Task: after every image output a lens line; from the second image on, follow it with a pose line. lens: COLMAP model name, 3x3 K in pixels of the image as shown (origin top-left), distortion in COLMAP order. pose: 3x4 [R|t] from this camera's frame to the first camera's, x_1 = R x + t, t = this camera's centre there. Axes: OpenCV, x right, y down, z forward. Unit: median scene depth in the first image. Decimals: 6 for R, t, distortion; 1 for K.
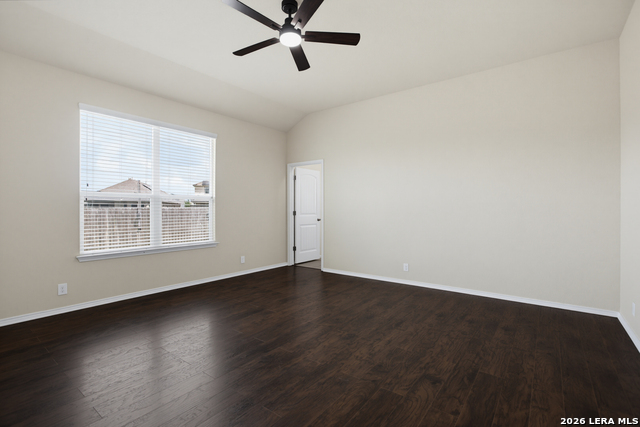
lens RADIAL K [[303.1, 0, 321.7], [0, 303.1, 209.8], [0, 0, 1]] dist [0.001411, 0.000427]
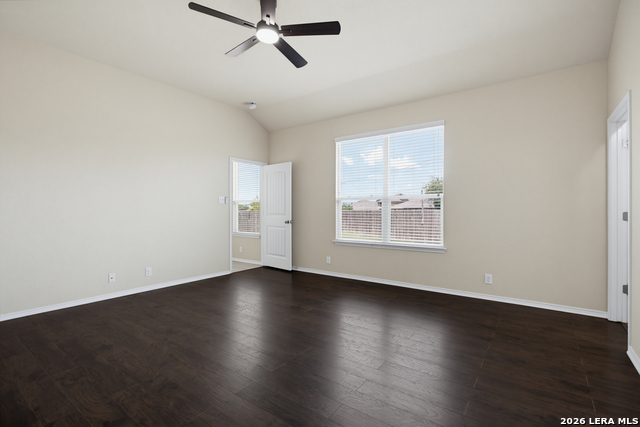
lens RADIAL K [[303.1, 0, 323.3], [0, 303.1, 210.4], [0, 0, 1]] dist [0.001411, 0.000427]
pose [[0.006191, 0.000979, -0.999980, 0.739382], [0.004048, 0.999991, 0.001005, 0.000432], [0.999973, -0.004054, 0.006187, 0.982309]]
